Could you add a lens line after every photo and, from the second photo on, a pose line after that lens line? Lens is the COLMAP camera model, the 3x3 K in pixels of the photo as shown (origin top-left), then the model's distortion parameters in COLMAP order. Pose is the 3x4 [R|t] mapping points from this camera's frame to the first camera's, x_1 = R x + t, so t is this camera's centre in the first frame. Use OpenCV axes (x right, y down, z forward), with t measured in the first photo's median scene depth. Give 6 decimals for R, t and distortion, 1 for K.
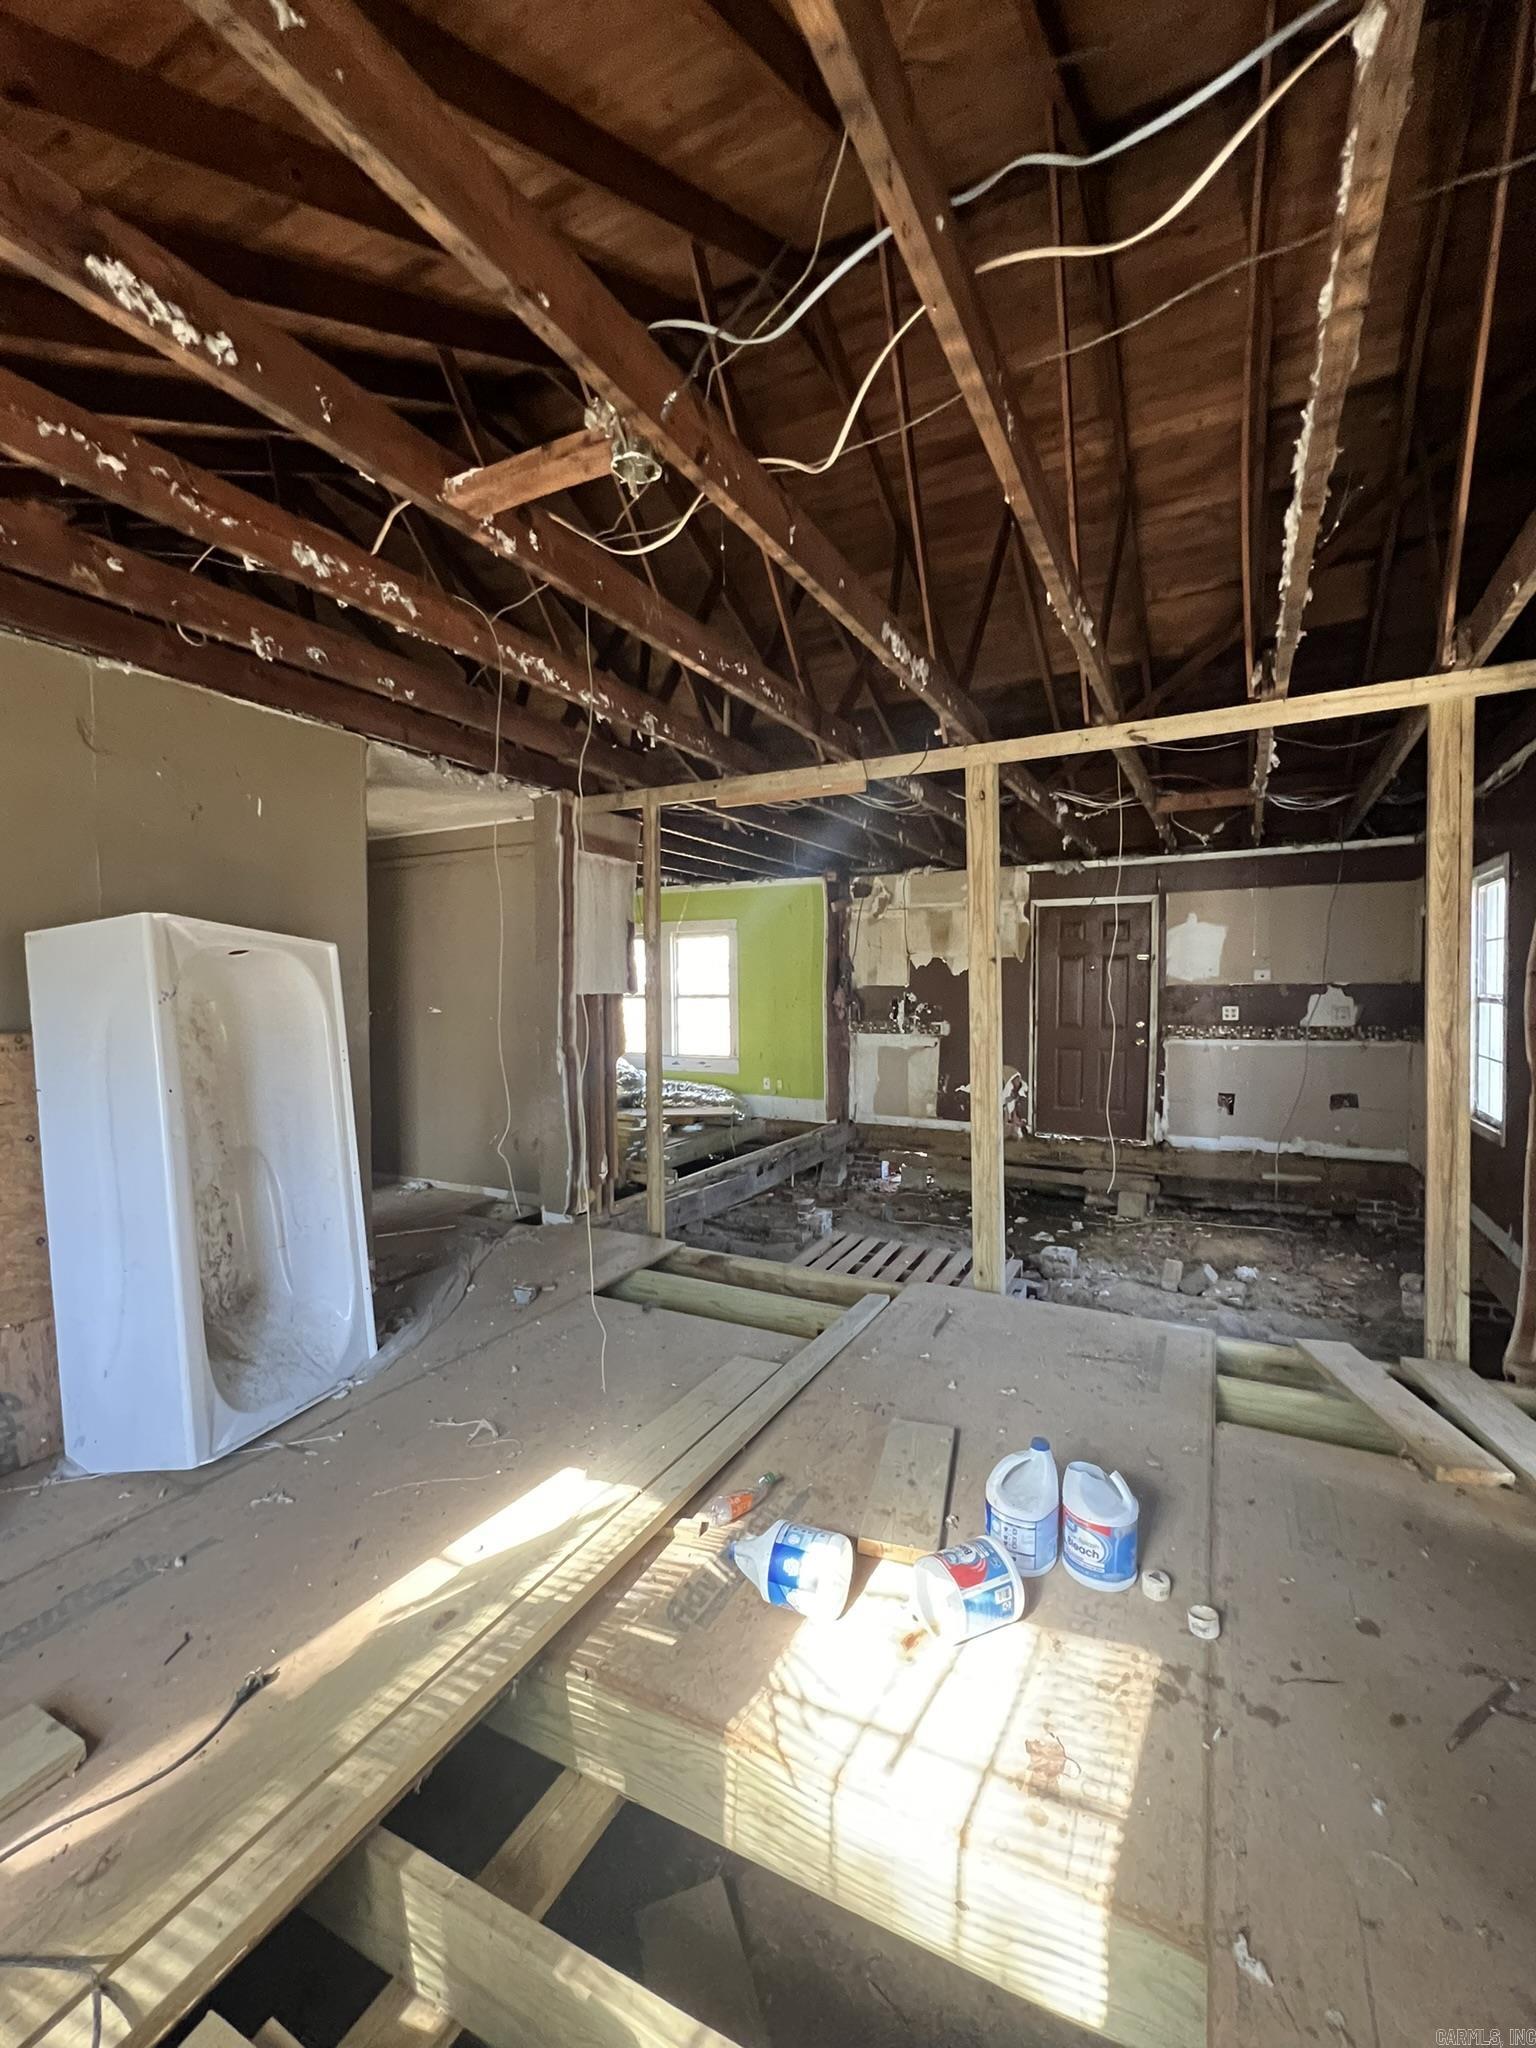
lens RADIAL K [[842.8, 0, 776.9], [0, 842.8, 1021.3], [0, 0, 1]] dist [0.001259, 0.000117]
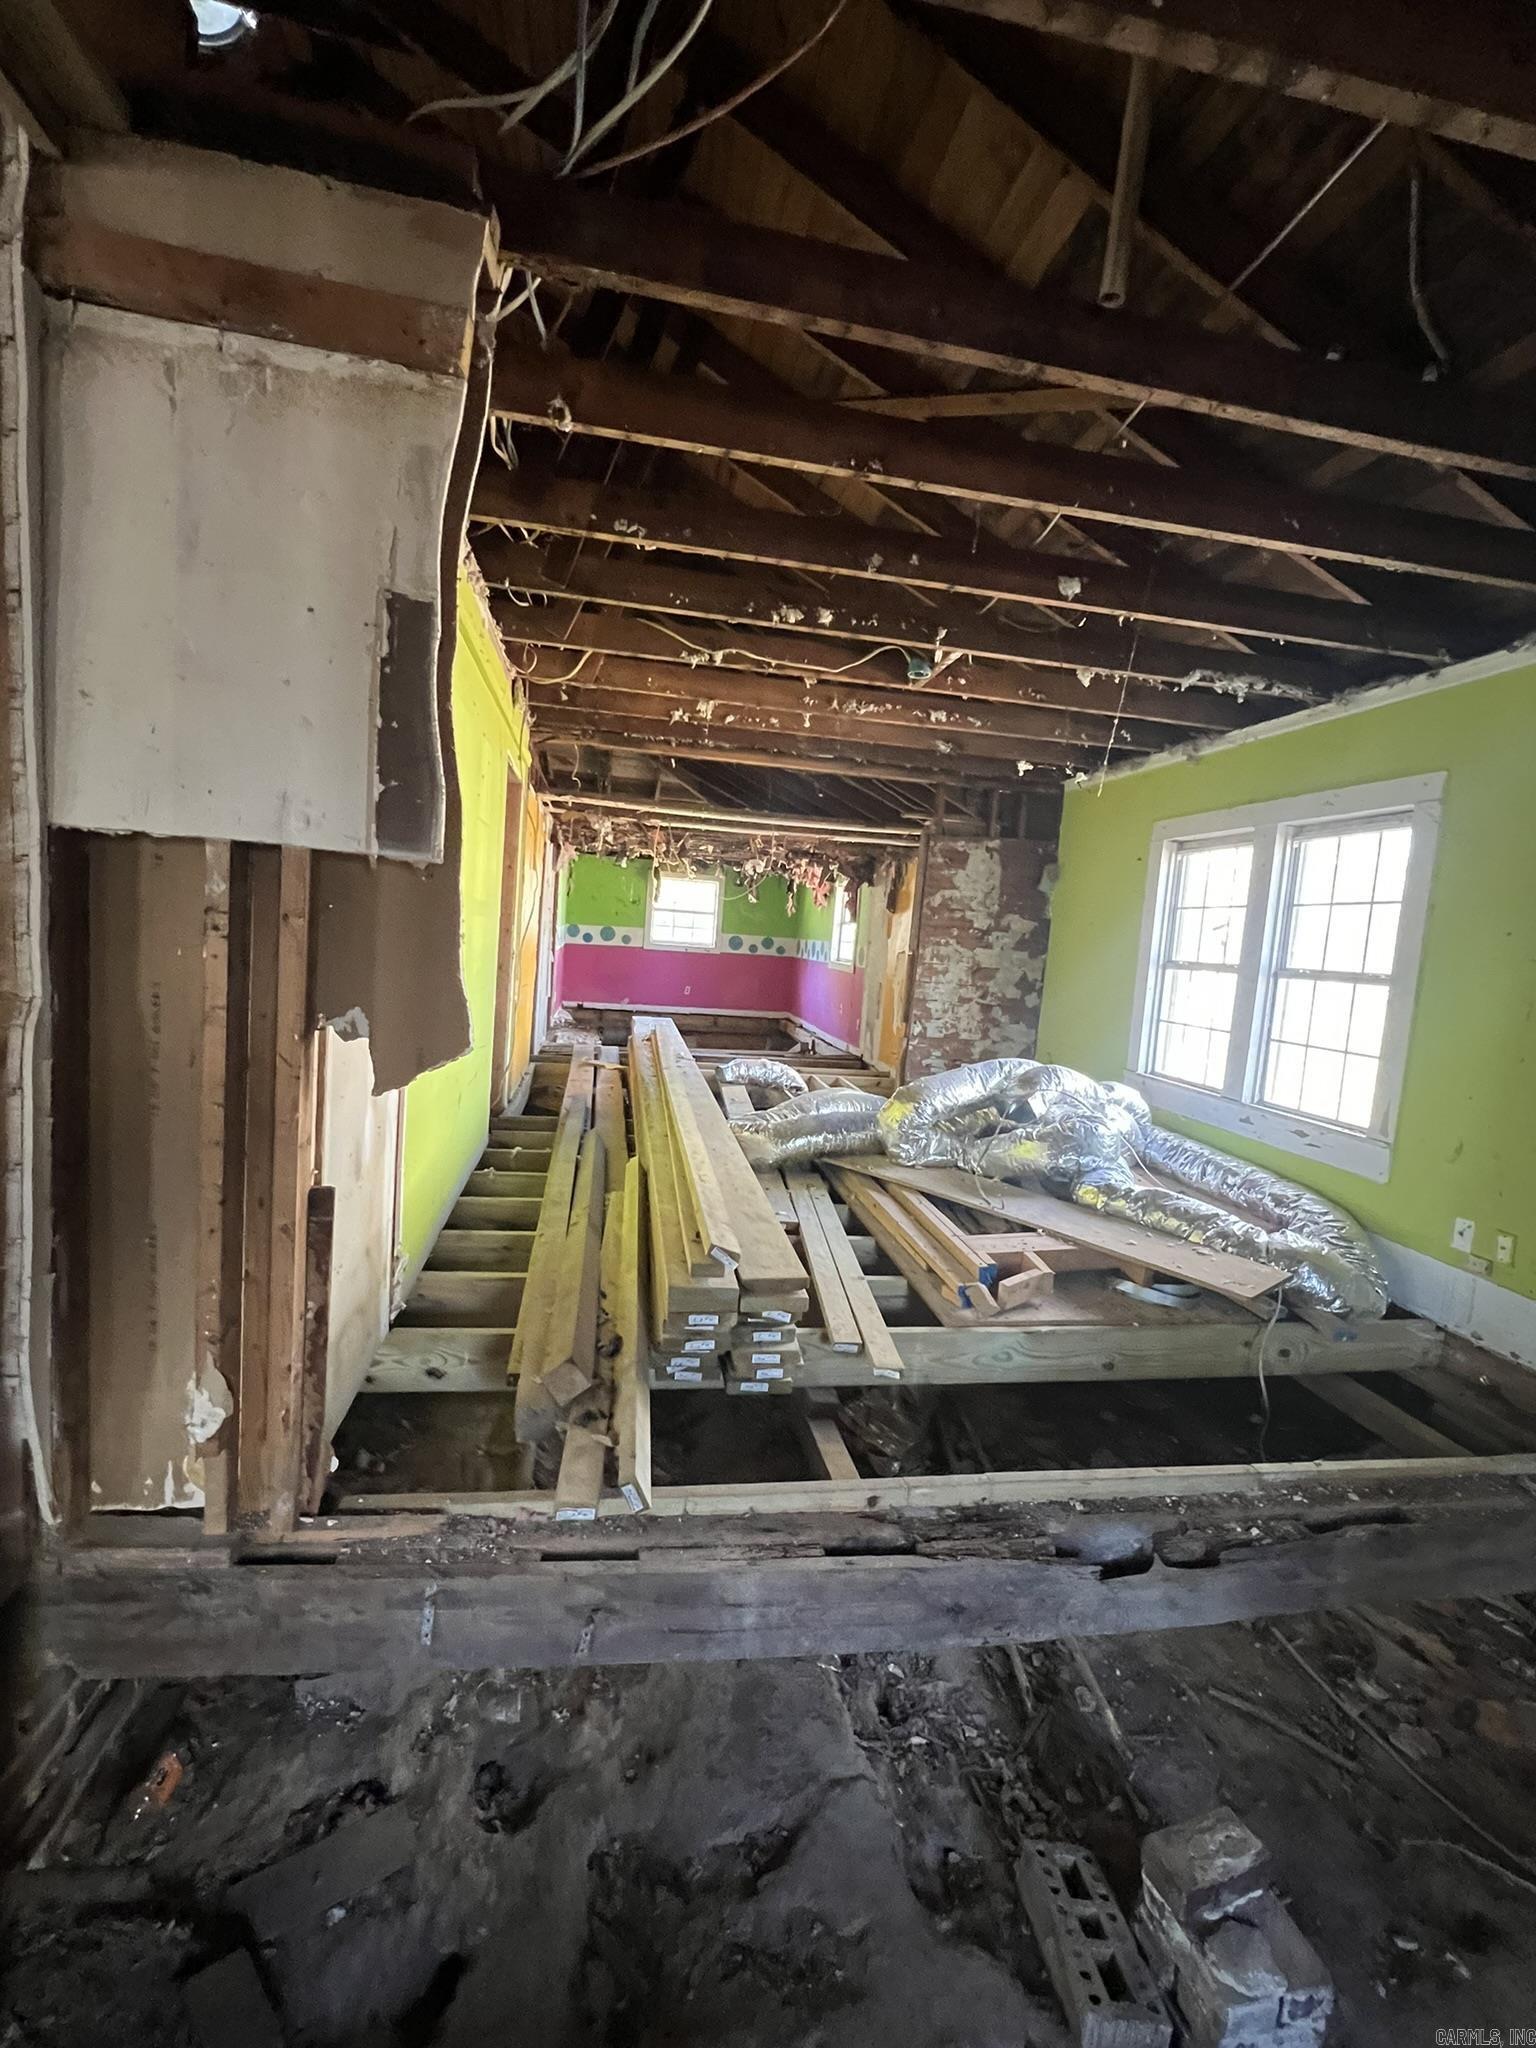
lens RADIAL K [[842.8, 0, 769.4], [0, 842.8, 1022.6], [0, 0, 1]] dist [0.001259, 0.000117]
pose [[0.600246, 0.136478, -0.788086, 0.145676], [-0.113912, 0.989877, 0.084662, -0.019959], [0.791662, 0.038954, 0.609716, 1.002019]]
